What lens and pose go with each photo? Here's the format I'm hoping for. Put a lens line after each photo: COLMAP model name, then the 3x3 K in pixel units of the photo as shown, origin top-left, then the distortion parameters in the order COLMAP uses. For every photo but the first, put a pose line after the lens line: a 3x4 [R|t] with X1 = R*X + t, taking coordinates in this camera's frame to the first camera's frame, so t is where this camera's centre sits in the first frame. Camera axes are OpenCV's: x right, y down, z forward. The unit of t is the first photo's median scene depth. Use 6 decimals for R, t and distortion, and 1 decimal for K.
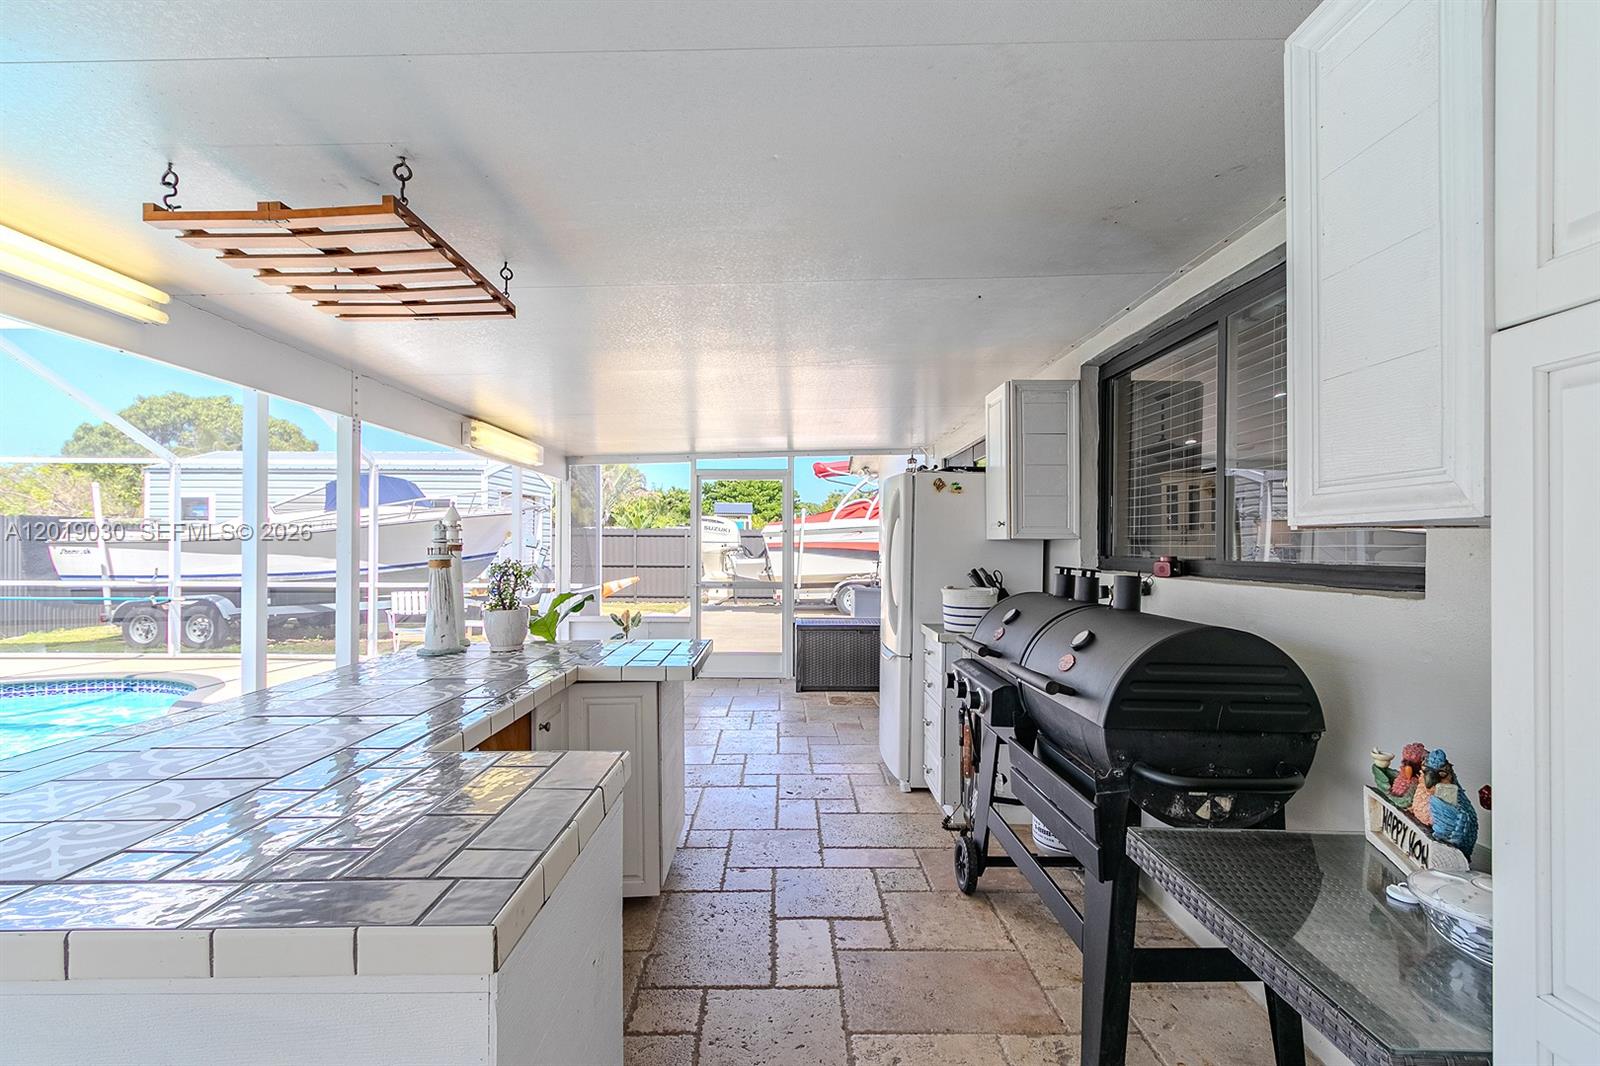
lens RADIAL K [[735.2, 0, 788.7], [0, 735.2, 535.9], [0, 0, 1]] dist [0.004813, -0.000959]
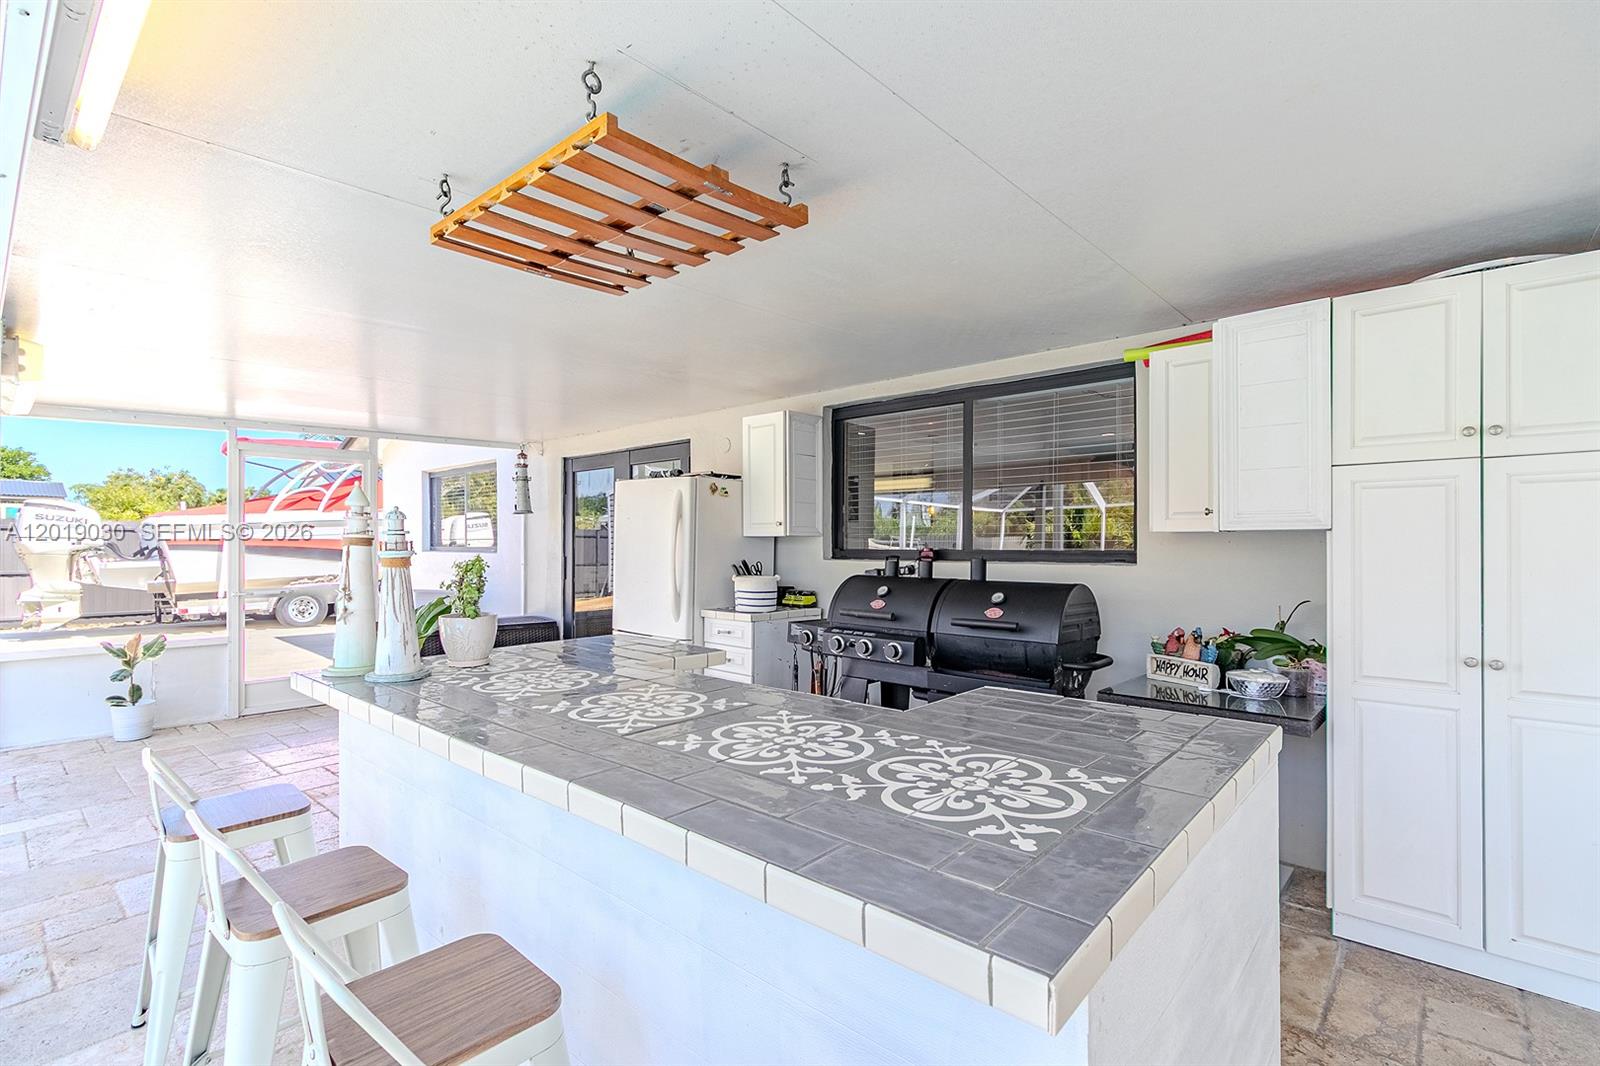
lens RADIAL K [[735.2, 0, 788.7], [0, 735.2, 535.9], [0, 0, 1]] dist [0.004813, -0.000959]
pose [[0.672127, 0.006370, 0.740408, -0.257262], [-0.008454, 0.999964, -0.000928, 0.002446], [-0.740387, -0.005635, 0.672157, 0.059264]]
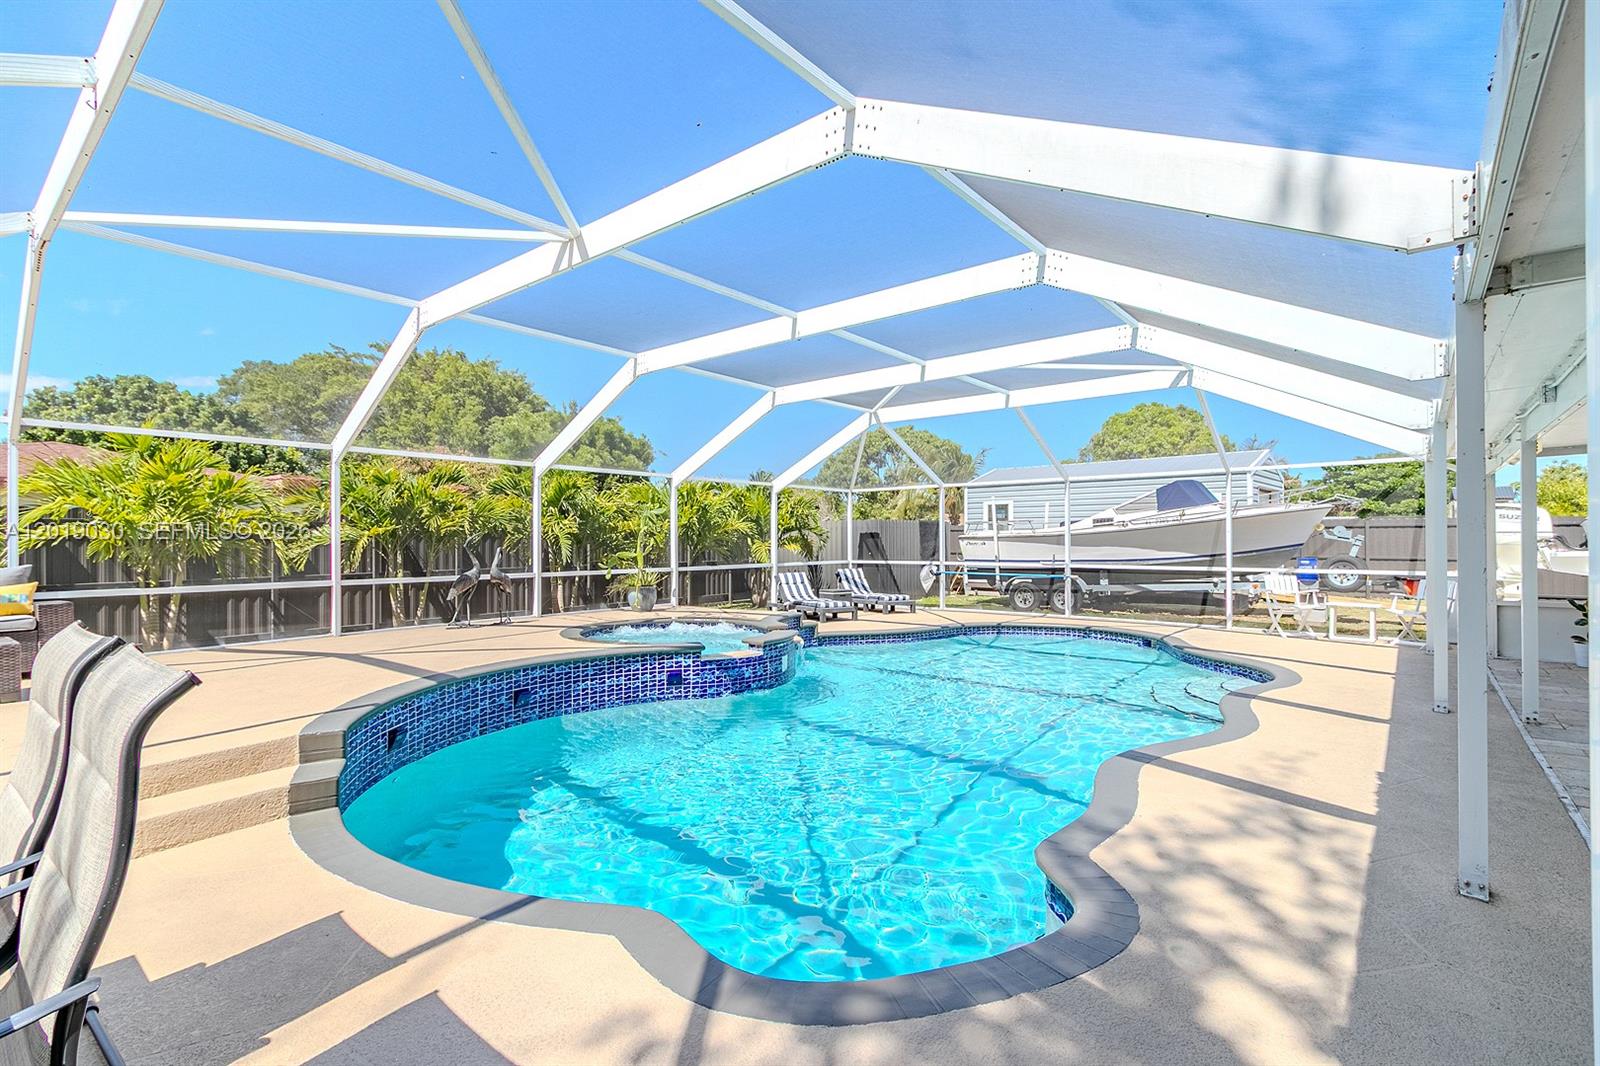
lens RADIAL K [[739.4, 0, 787.6], [0, 739.4, 536.0], [0, 0, 1]] dist [0.003381, -0.000136]
pose [[0.762732, -0.009479, -0.646645, -0.325217], [0.013986, 0.999901, 0.001839, -0.001039], [0.646563, -0.010446, 0.762789, -0.420464]]
